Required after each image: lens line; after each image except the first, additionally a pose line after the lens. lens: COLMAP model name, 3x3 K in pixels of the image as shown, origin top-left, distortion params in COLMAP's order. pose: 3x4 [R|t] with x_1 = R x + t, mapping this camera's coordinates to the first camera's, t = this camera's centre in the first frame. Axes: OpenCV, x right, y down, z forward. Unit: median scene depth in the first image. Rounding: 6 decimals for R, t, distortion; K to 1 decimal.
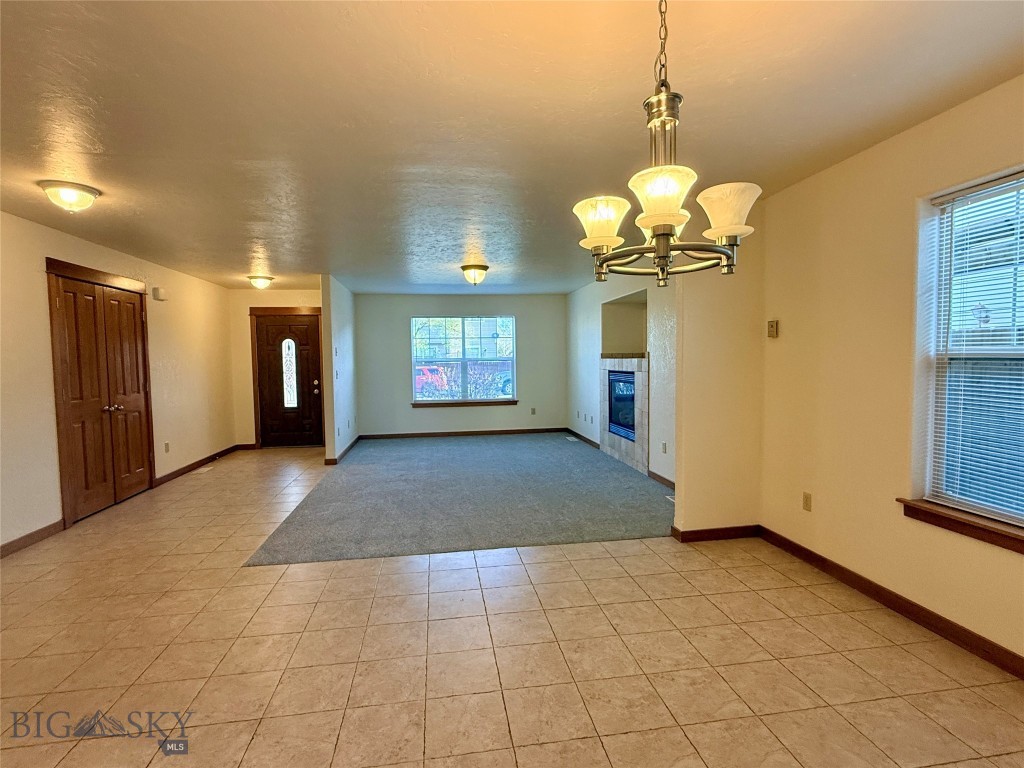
lens RADIAL K [[507.4, 0, 512.0], [0, 507.4, 384.0], [0, 0, 1]] dist [0.019115, -0.000053]
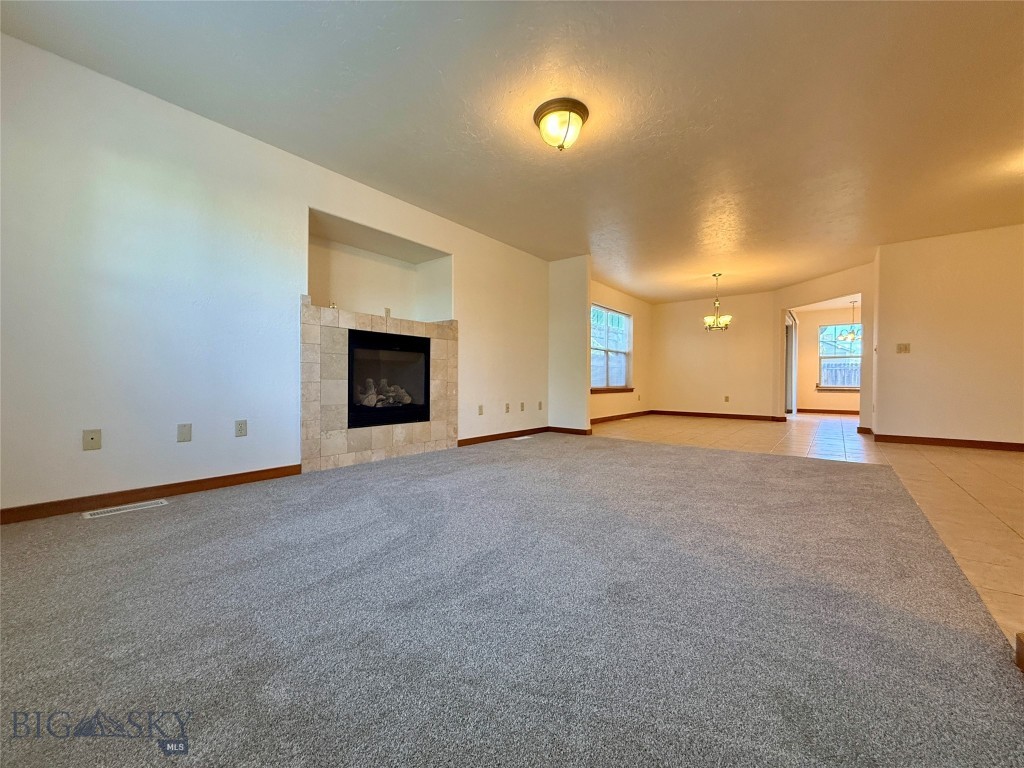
lens RADIAL K [[401.8, 0, 512.0], [0, 401.8, 384.0], [0, 0, 1]] dist [-0.000658, -0.000057]
pose [[-0.673688, 0.006334, 0.738988, -0.830345], [0.043089, 0.998599, 0.030722, 0.087471], [-0.737758, 0.052539, -0.673017, 3.156982]]
